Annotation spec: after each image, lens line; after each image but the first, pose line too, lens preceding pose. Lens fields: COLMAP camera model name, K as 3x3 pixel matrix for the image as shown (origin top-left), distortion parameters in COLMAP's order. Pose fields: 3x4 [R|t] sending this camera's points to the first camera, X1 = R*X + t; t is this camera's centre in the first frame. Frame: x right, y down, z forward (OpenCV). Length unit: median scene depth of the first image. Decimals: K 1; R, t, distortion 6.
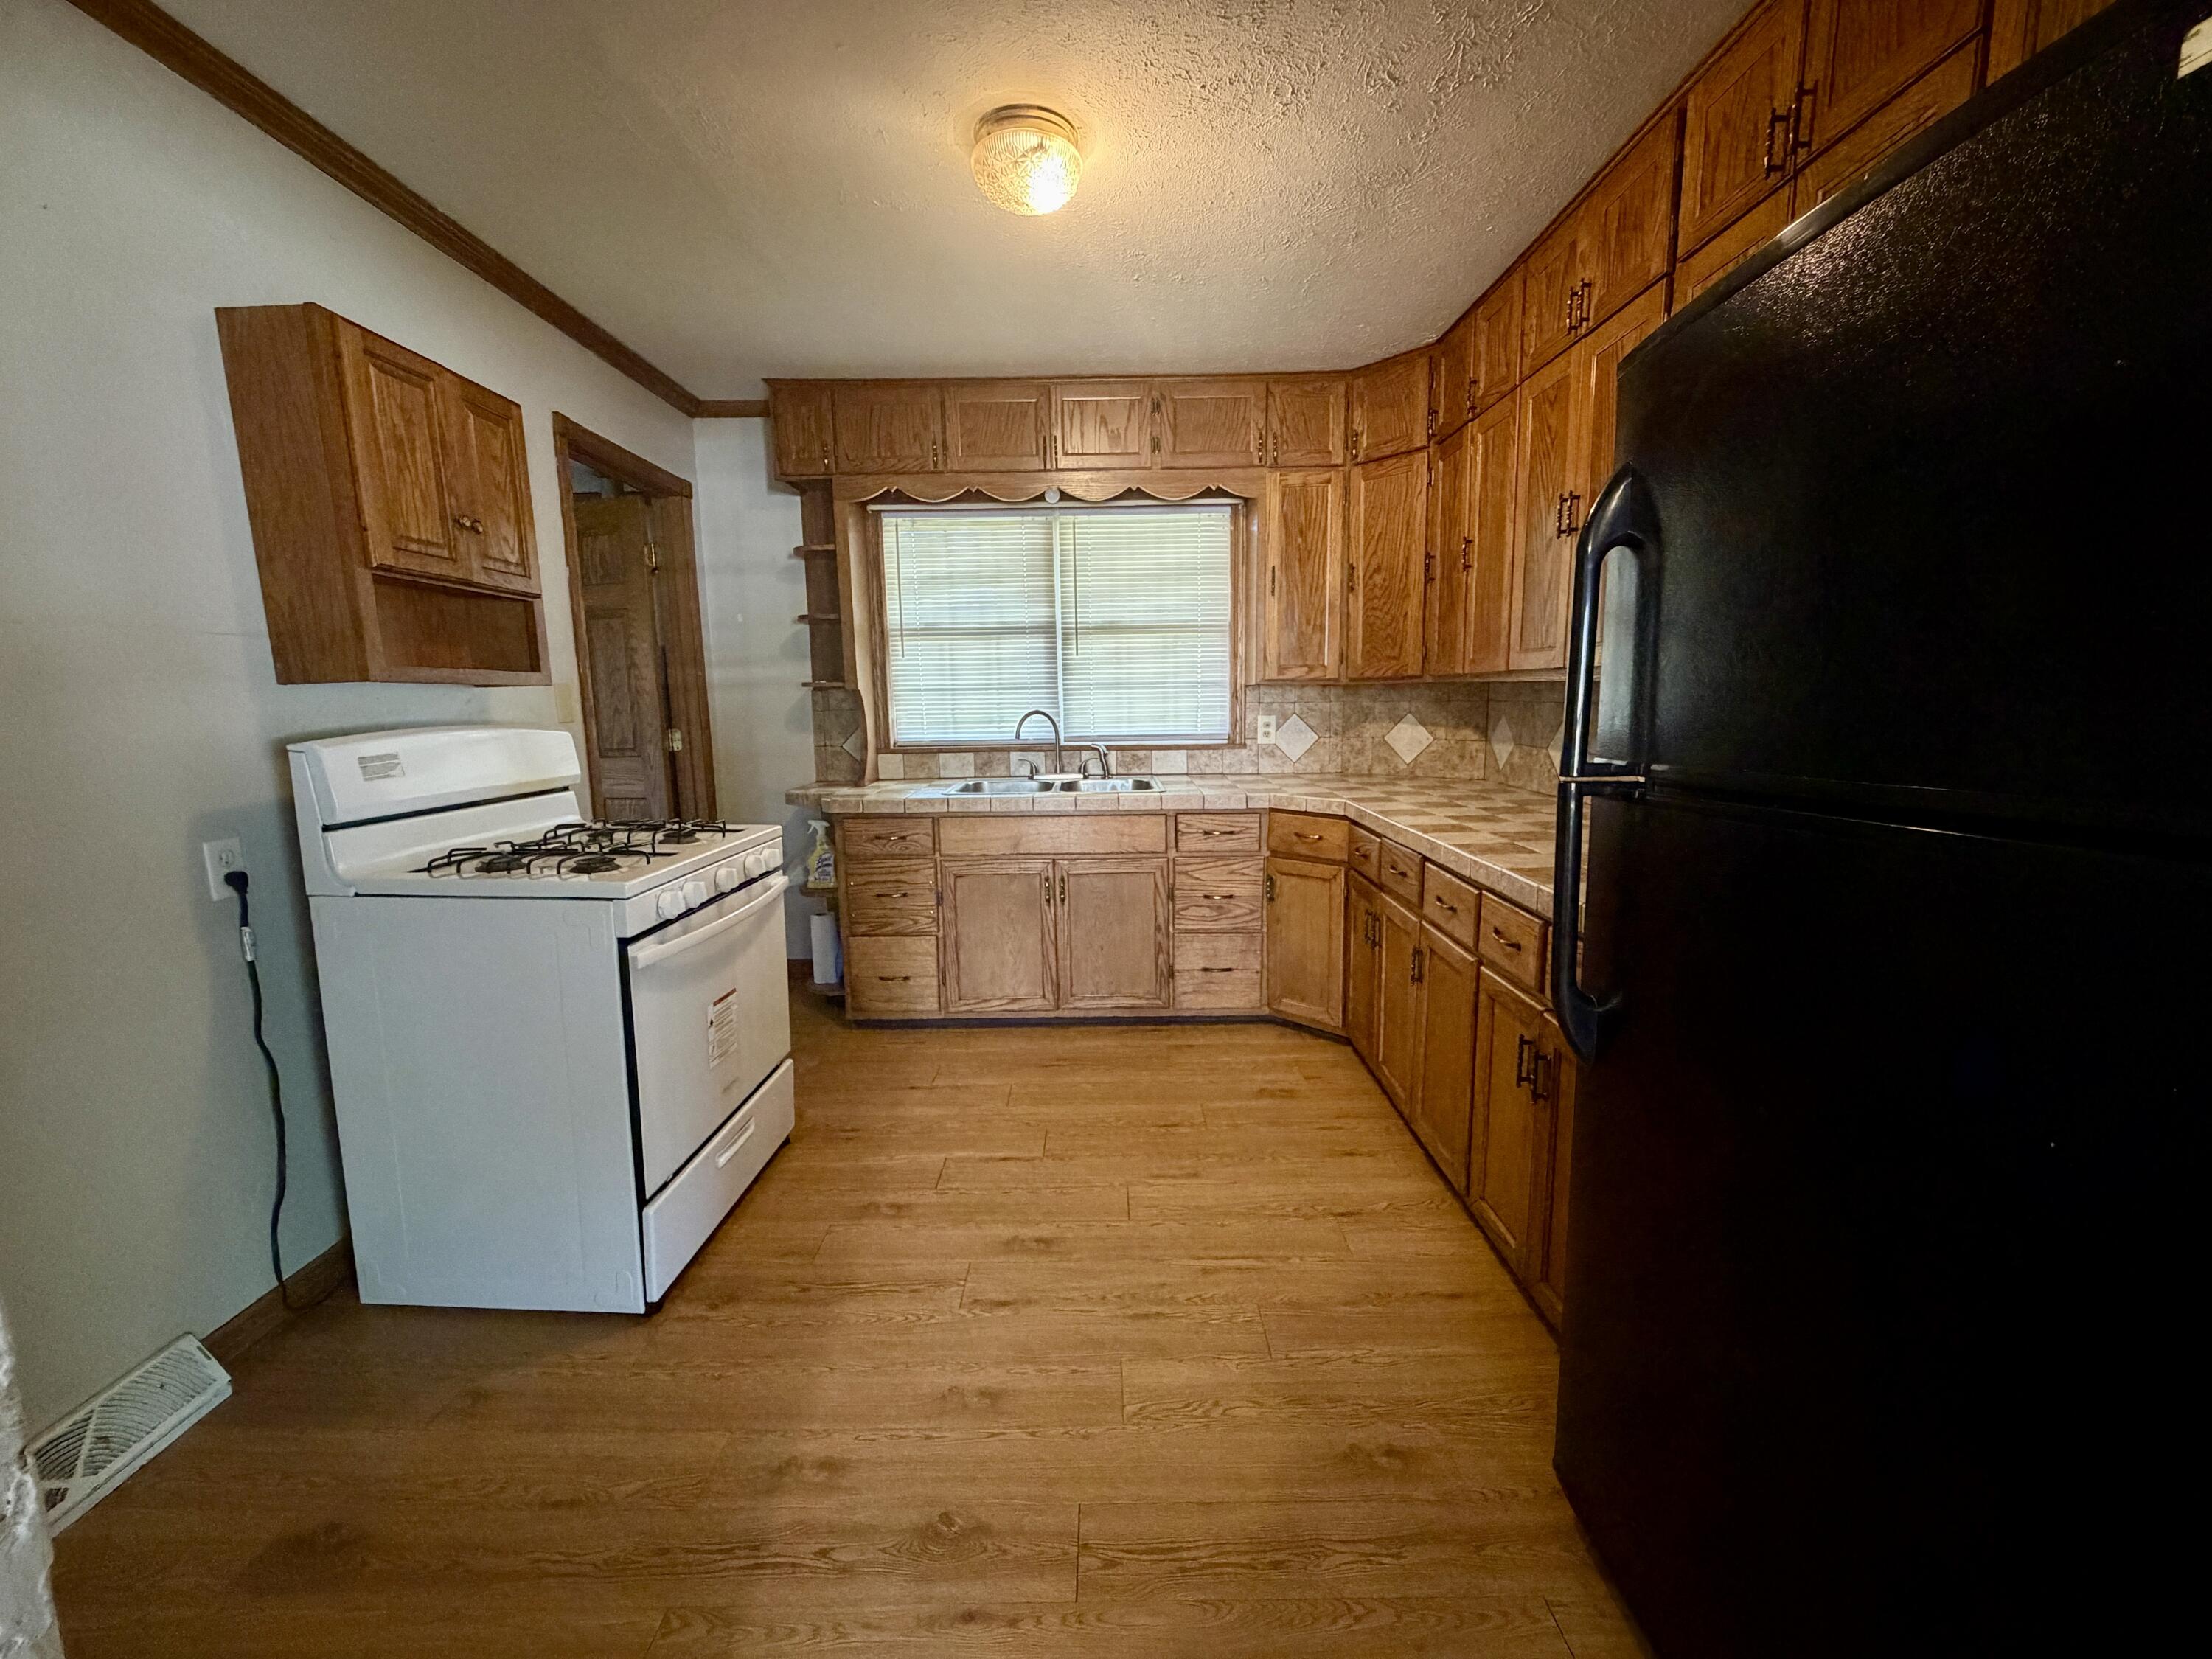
lens RADIAL K [[890.1, 0, 1095.4], [0, 890.1, 829.2], [0, 0, 1]] dist [-0.000106, -0.000145]
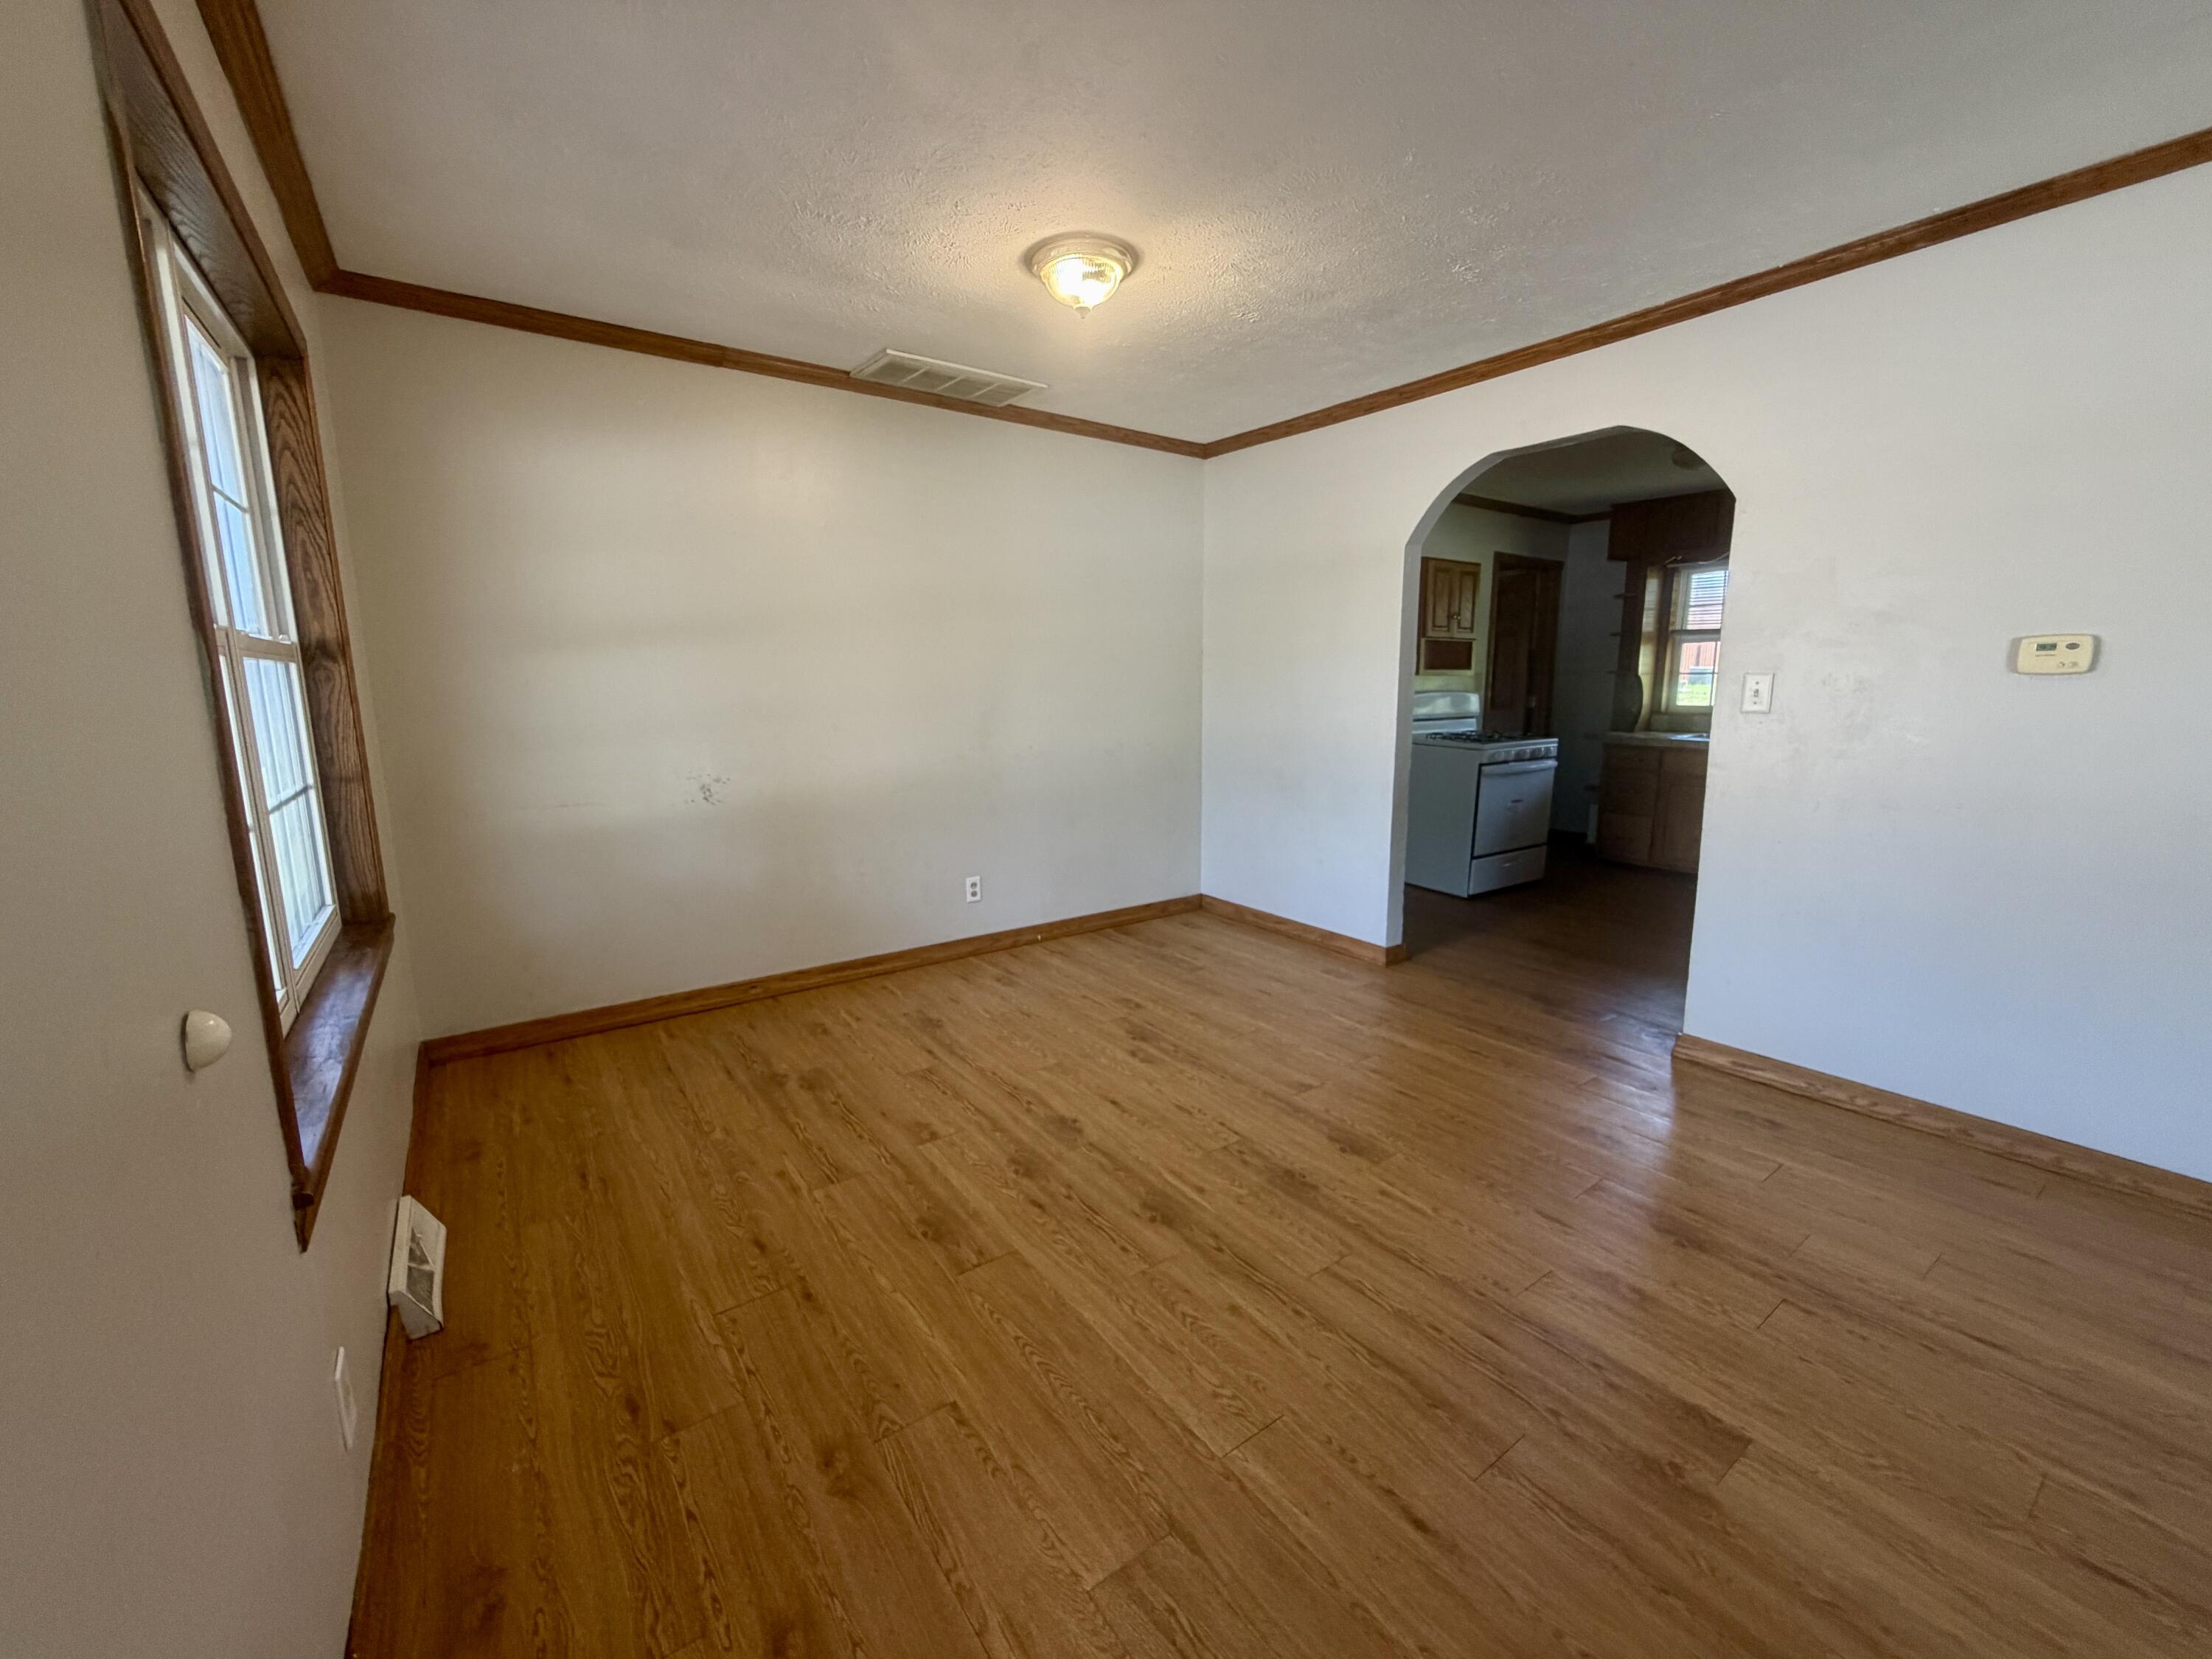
lens RADIAL K [[890.1, 0, 1104.0], [0, 890.1, 833.6], [0, 0, 1]] dist [-0.000106, -0.000145]
pose [[0.592434, 0.157221, -0.790129, 0.680993], [-0.123068, 0.986923, 0.104103, 0.120498], [0.796163, 0.035565, 0.604036, -1.100891]]
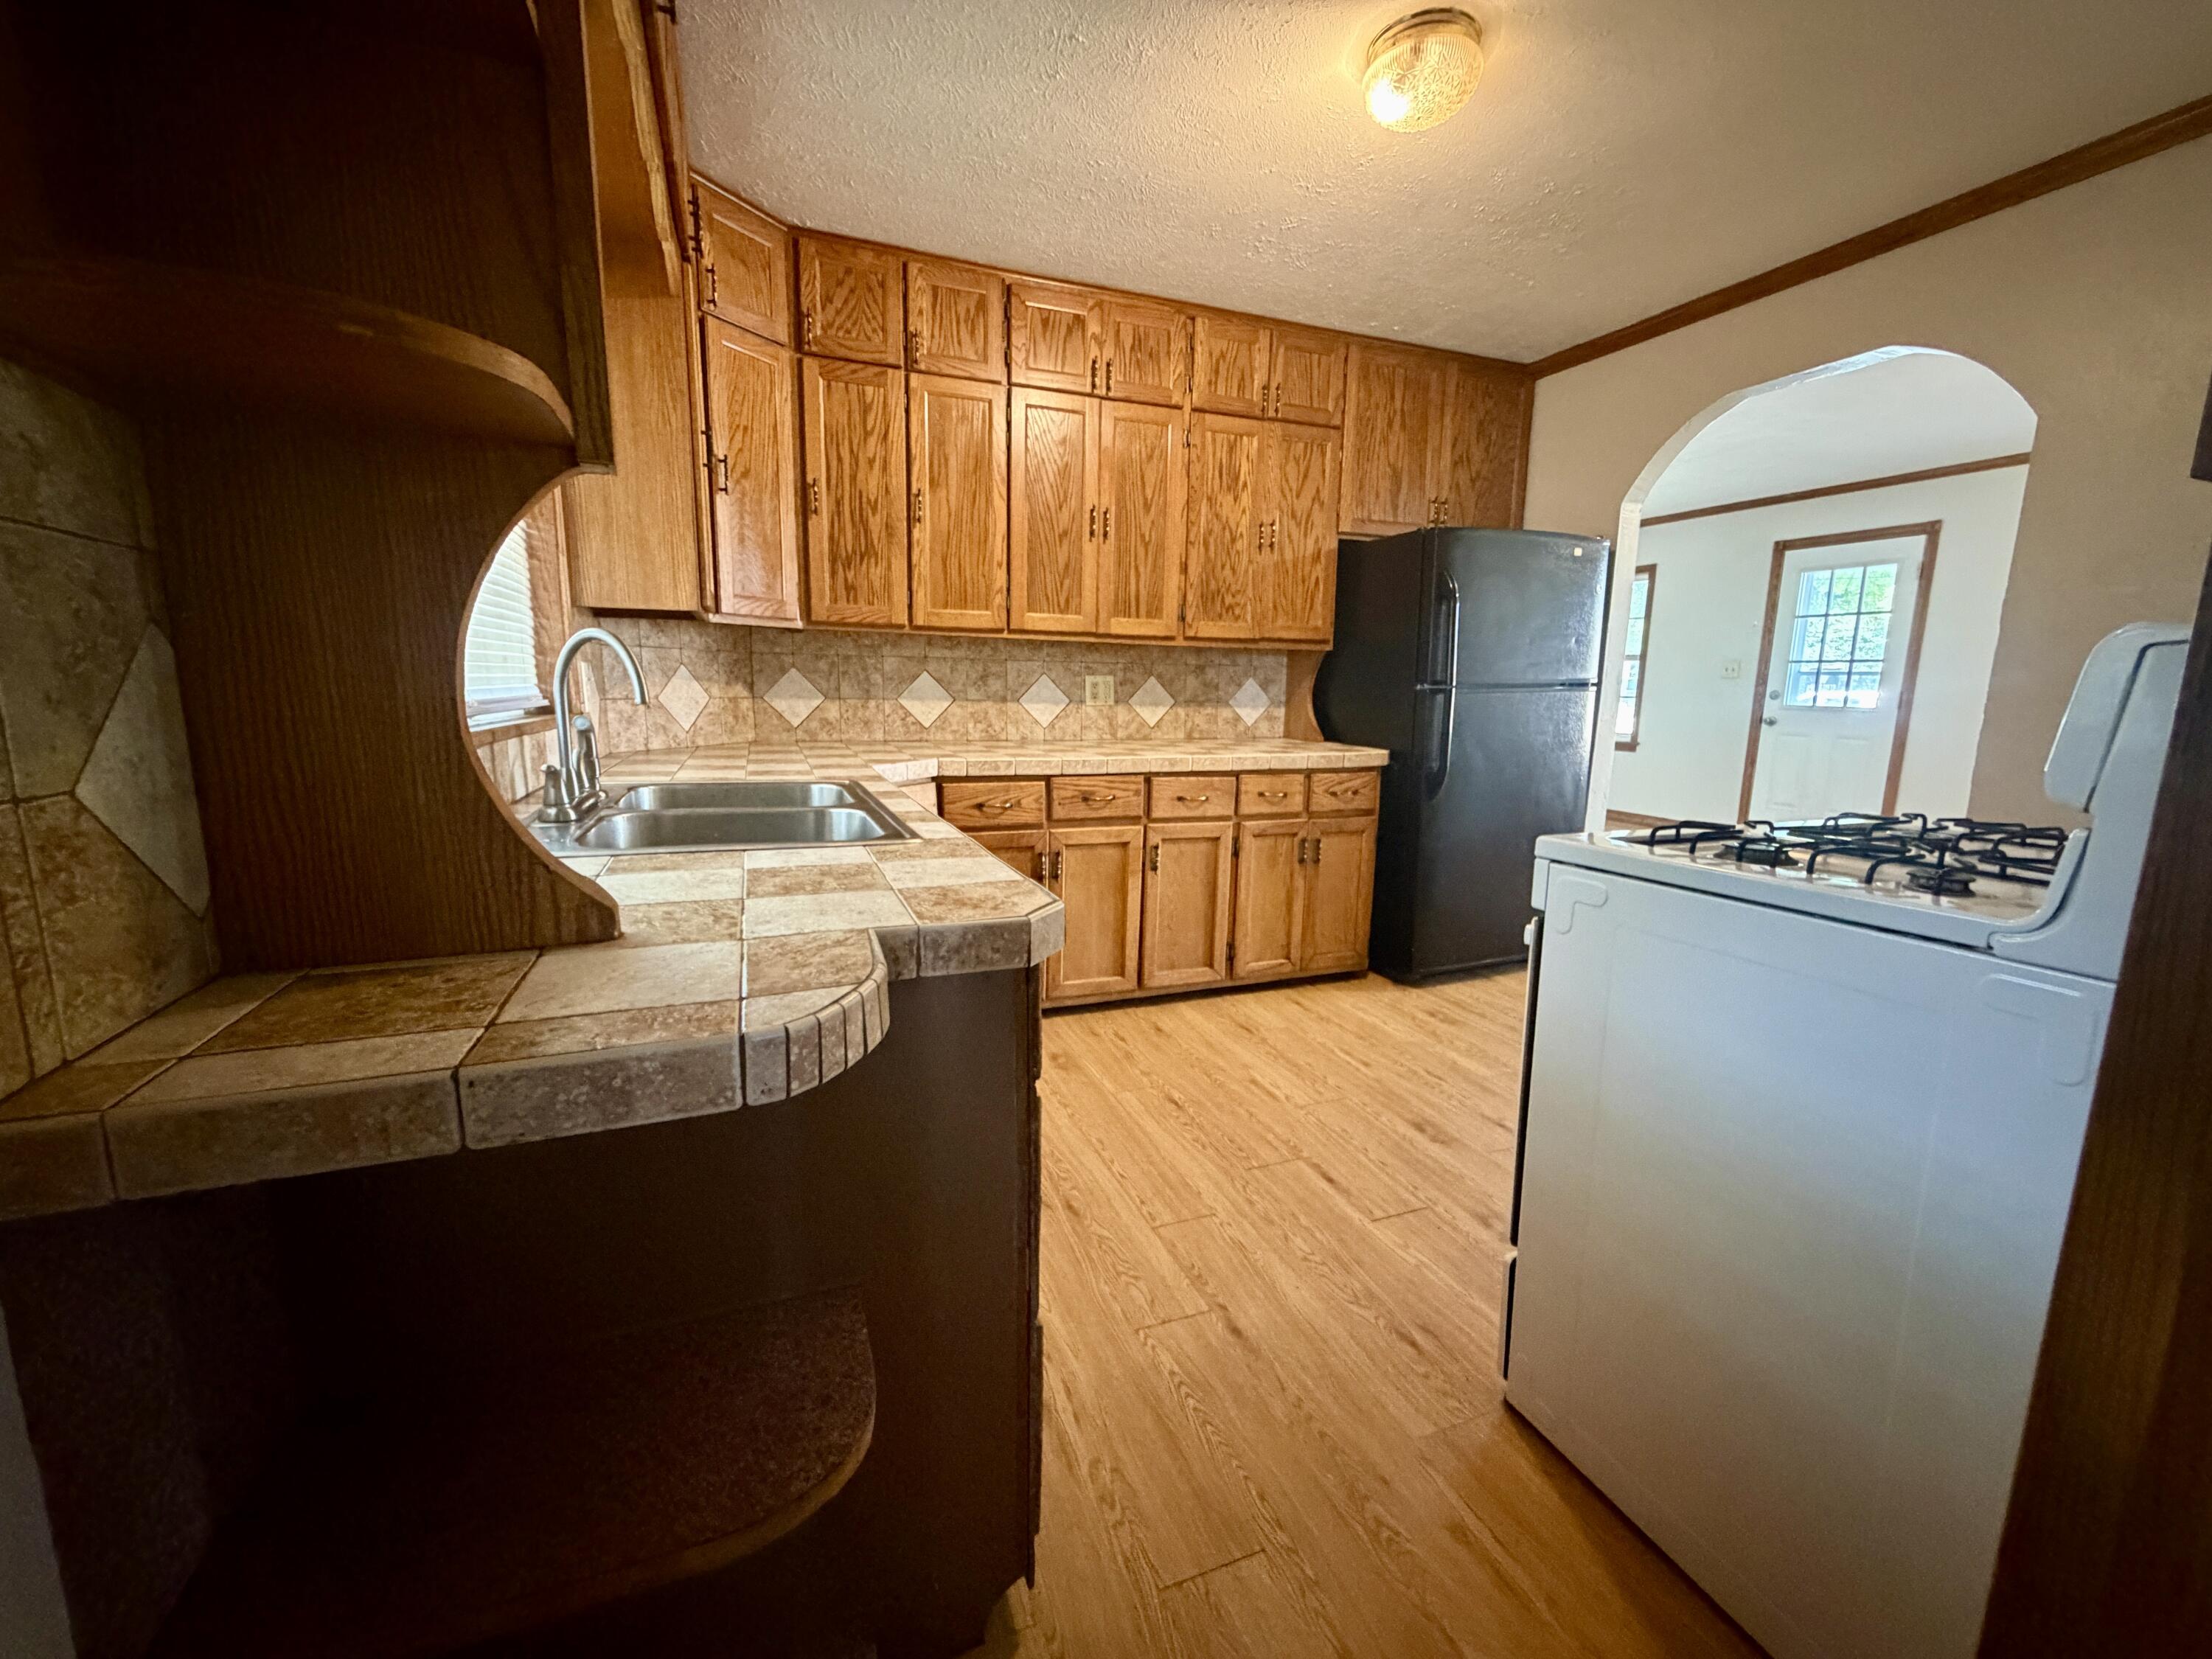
lens RADIAL K [[890.1, 0, 1109.0], [0, 890.1, 827.2], [0, 0, 1]] dist [-0.000106, -0.000145]
pose [[-0.381159, -0.136388, 0.914394, -0.652197], [0.127997, 0.971748, 0.198298, -0.128856], [-0.915606, 0.192623, -0.352934, 1.245573]]
